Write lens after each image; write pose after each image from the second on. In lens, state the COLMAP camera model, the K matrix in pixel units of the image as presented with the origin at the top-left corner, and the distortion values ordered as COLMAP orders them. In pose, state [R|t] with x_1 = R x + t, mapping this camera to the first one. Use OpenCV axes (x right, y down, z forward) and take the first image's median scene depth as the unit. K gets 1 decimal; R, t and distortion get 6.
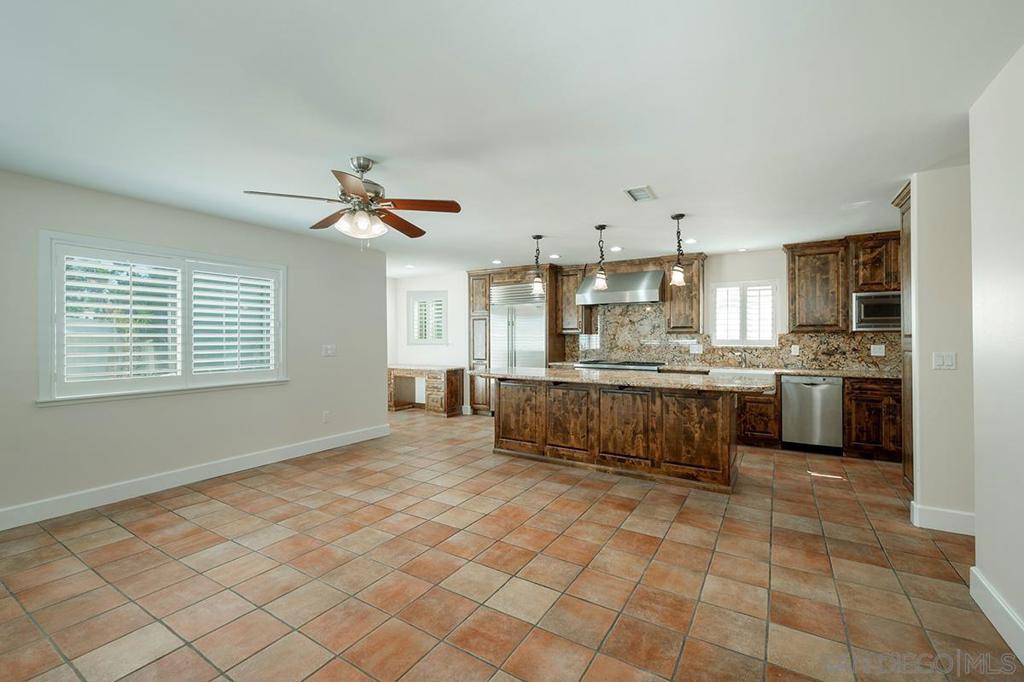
lens RADIAL K [[428.9, 0, 512.0], [0, 428.9, 341.0], [0, 0, 1]] dist [0.000782, 0.000113]
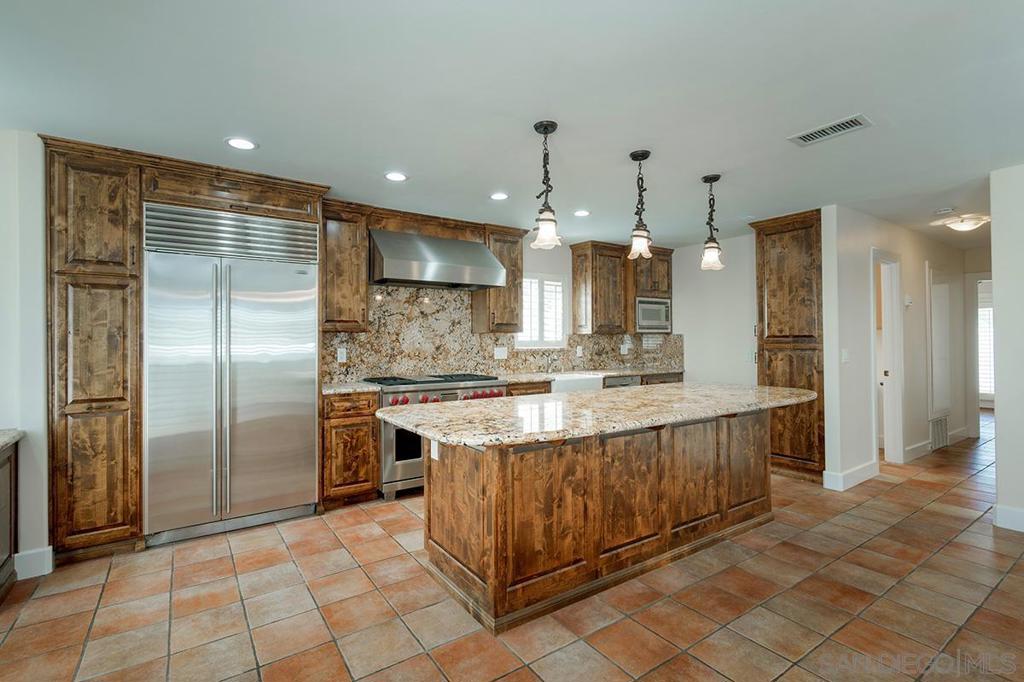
lens RADIAL K [[468.3, 0, 494.6], [0, 468.3, 336.2], [0, 0, 1]] dist [-0.002587, -0.000379]
pose [[0.423072, 0.005623, 0.906078, -0.452200], [0.007803, 0.999921, -0.009849, -0.004648], [-0.906062, 0.011237, 0.422995, 0.862545]]
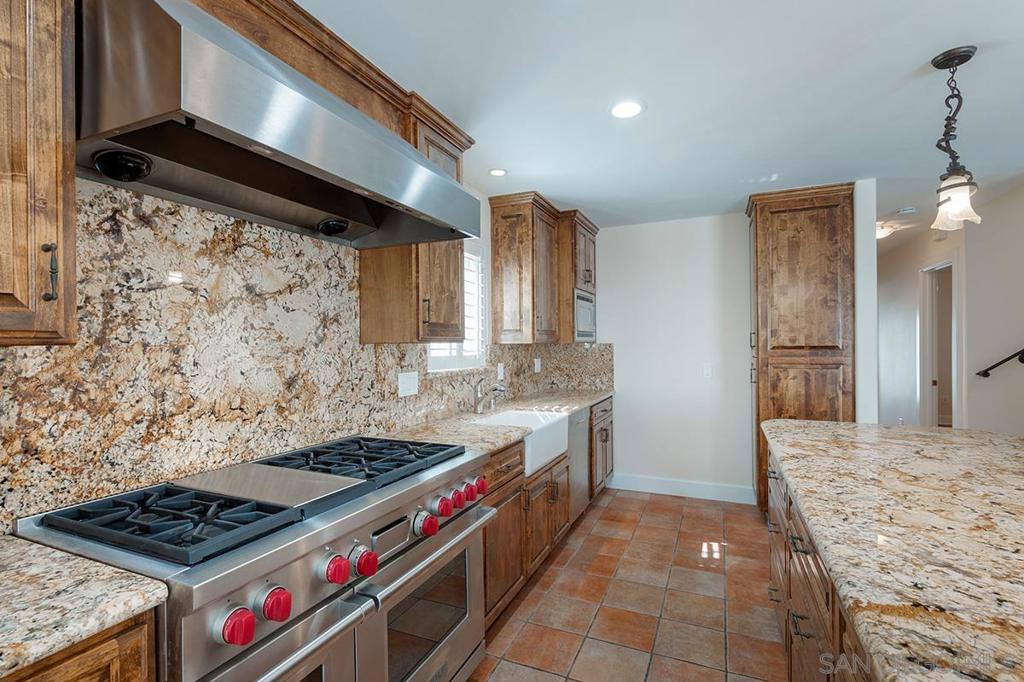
lens RADIAL K [[473.9, 0, 509.9], [0, 473.9, 344.8], [0, 0, 1]] dist [-0.001988, -0.000375]
pose [[-0.134451, -0.000236, 0.990920, 0.000191], [0.012749, 0.999917, 0.001968, -0.020489], [-0.990838, 0.012898, -0.134436, 1.278912]]
